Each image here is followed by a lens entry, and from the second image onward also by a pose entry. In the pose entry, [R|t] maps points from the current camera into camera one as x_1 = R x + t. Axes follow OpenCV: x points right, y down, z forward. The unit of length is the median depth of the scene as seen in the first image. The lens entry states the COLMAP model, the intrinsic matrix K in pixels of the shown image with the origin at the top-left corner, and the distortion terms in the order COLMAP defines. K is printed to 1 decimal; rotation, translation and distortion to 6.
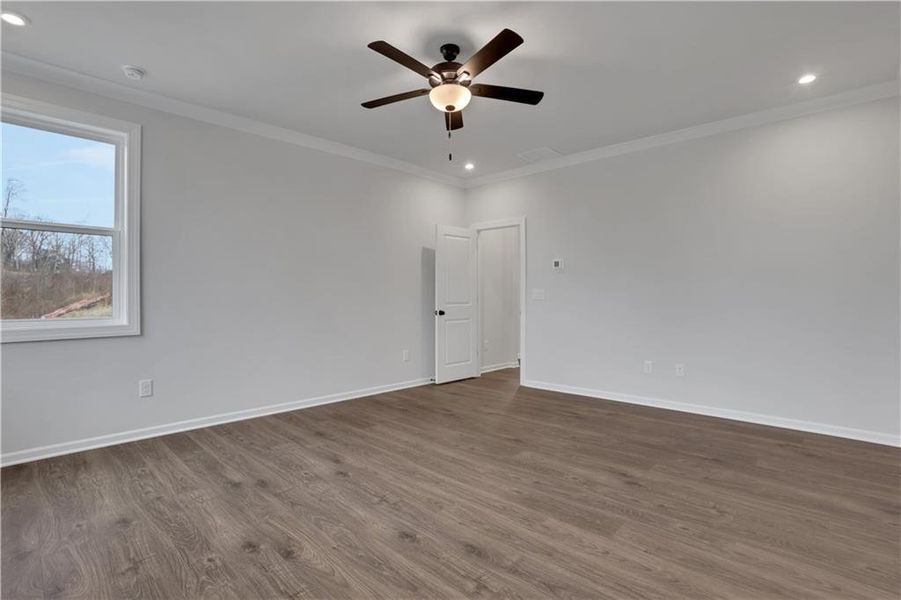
lens RADIAL K [[417.9, 0, 450.6], [0, 417.9, 297.6], [0, 0, 1]] dist [-0.050193, 0.019909]
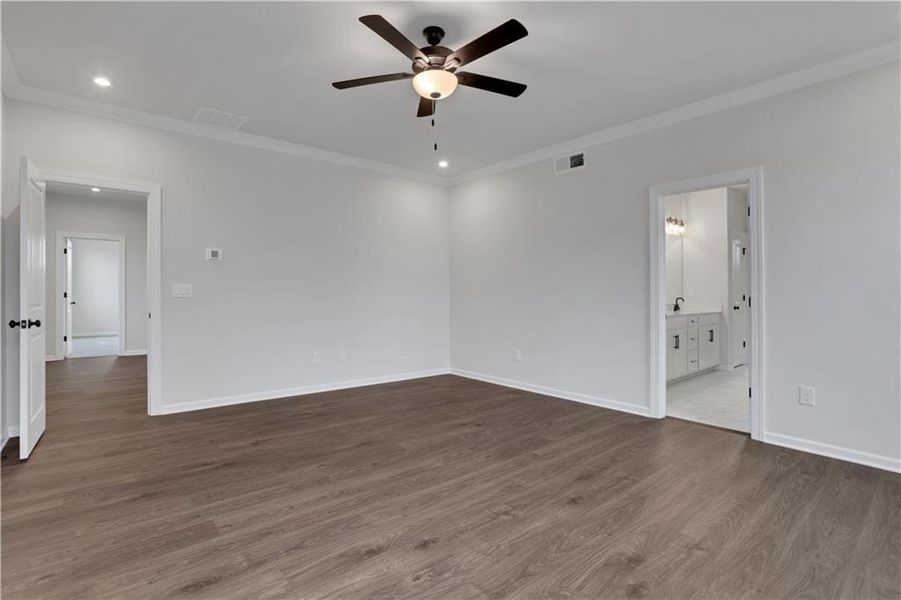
lens RADIAL K [[394.9, 0, 451.2], [0, 394.9, 295.4], [0, 0, 1]] dist [-0.051785, 0.026950]
pose [[0.164991, 0.005269, 0.986281, -0.894538], [-0.006320, 0.999971, -0.004285, 0.004259], [-0.986275, -0.005526, 0.165020, 0.834667]]
